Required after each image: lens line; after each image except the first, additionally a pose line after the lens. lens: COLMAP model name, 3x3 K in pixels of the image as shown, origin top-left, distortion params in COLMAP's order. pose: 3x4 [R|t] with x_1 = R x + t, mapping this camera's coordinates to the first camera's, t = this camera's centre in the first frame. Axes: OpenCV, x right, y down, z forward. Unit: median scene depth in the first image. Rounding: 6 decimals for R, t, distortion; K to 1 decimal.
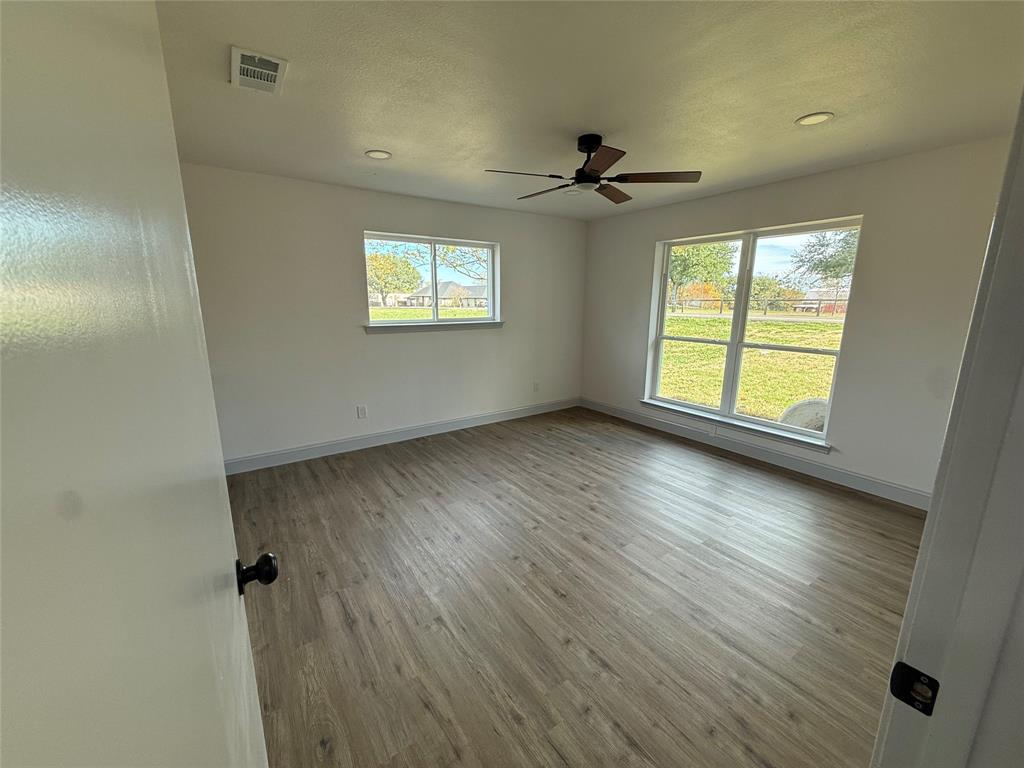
lens RADIAL K [[408.7, 0, 511.0], [0, 408.7, 383.2], [0, 0, 1]] dist [0.000176, -0.000219]
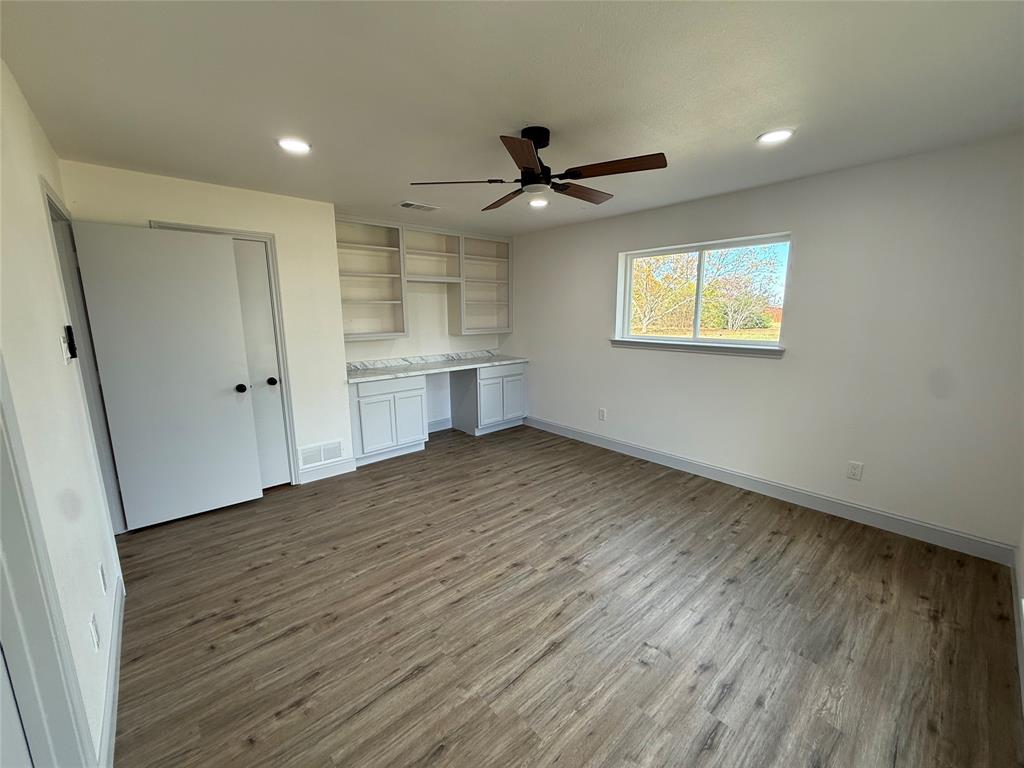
lens RADIAL K [[408.7, 0, 511.0], [0, 408.7, 383.2], [0, 0, 1]] dist [0.000176, -0.000219]
pose [[0.118910, 0.173727, -0.977589, 0.762099], [-0.192338, 0.969955, 0.148976, -0.146088], [0.974098, 0.170313, 0.148751, 0.630346]]
